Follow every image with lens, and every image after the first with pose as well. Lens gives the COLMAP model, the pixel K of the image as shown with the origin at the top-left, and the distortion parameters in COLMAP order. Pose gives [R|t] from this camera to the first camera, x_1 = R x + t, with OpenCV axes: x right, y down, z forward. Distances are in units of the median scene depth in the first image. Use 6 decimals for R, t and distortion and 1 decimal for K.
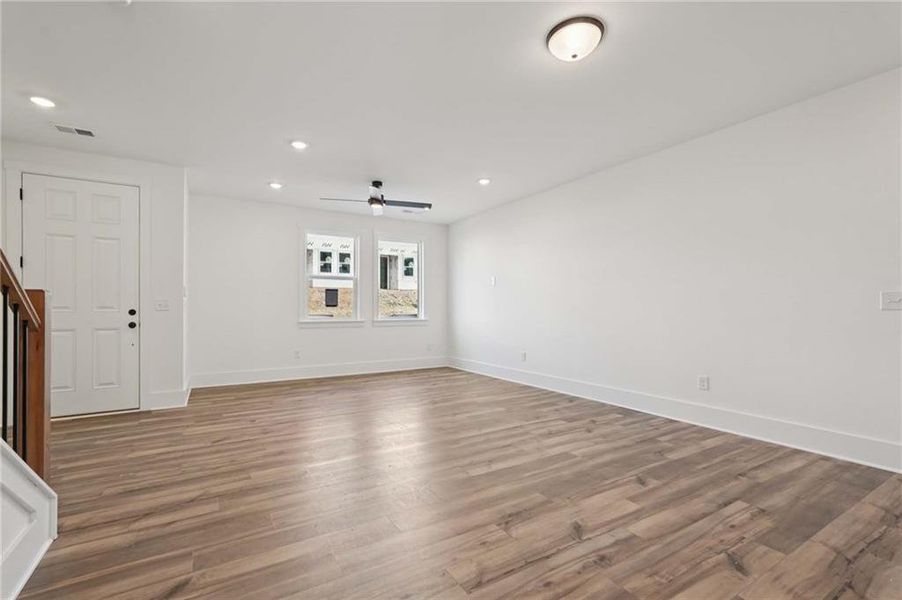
lens RADIAL K [[402.5, 0, 451.4], [0, 402.5, 304.8], [0, 0, 1]] dist [-0.015500, 0.008781]
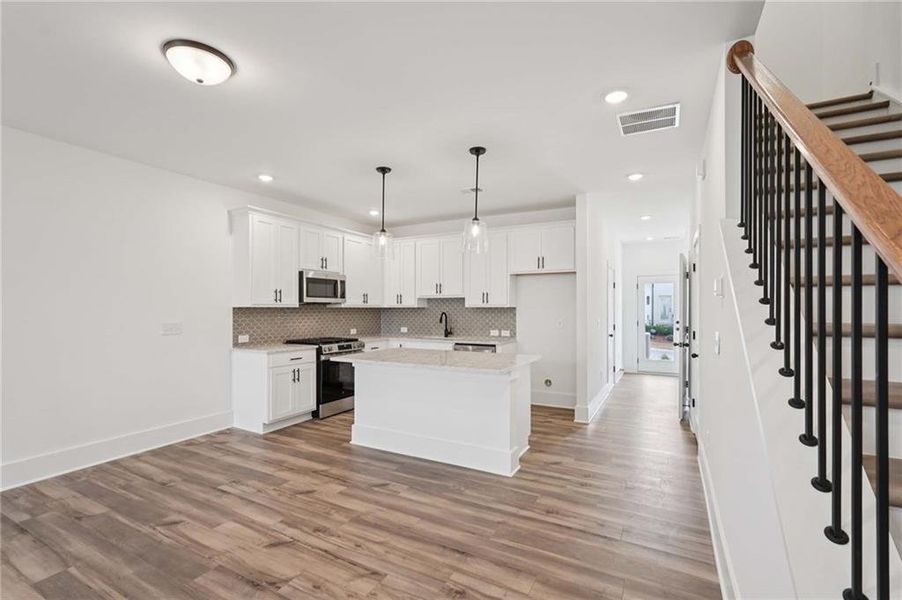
lens RADIAL K [[402.5, 0, 452.1], [0, 402.5, 307.6], [0, 0, 1]] dist [-0.015500, 0.008781]
pose [[-0.508807, 0.001604, 0.860879, -0.736780], [-0.008403, 0.999941, -0.006829, -0.091189], [-0.860840, -0.010708, -0.508764, 0.918704]]
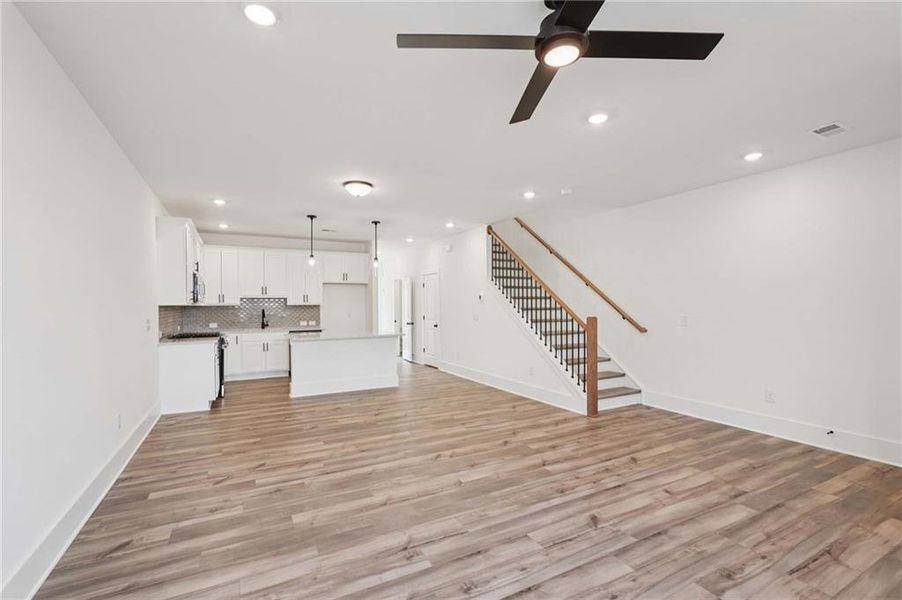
lens RADIAL K [[402.5, 0, 452.6], [0, 402.5, 305.1], [0, 0, 1]] dist [-0.015500, 0.008781]
pose [[-0.998559, 0.007186, 0.053179, -0.228061], [0.006704, 0.999935, -0.009245, -0.071816], [-0.053242, -0.008875, -0.998542, 2.744720]]
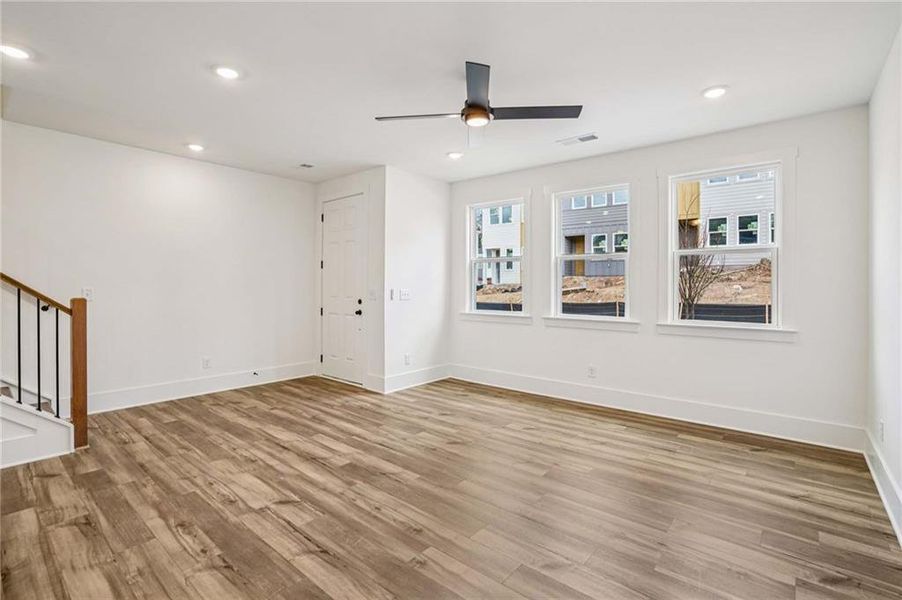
lens RADIAL K [[417.2, 0, 441.3], [0, 417.2, 289.1], [0, 0, 1]] dist [-0.014373, 0.002083]
pose [[0.309570, 0.002747, -0.950873, 0.755928], [-0.001089, 0.999996, 0.002534, -0.049978], [0.950876, 0.000251, 0.309572, 1.428232]]
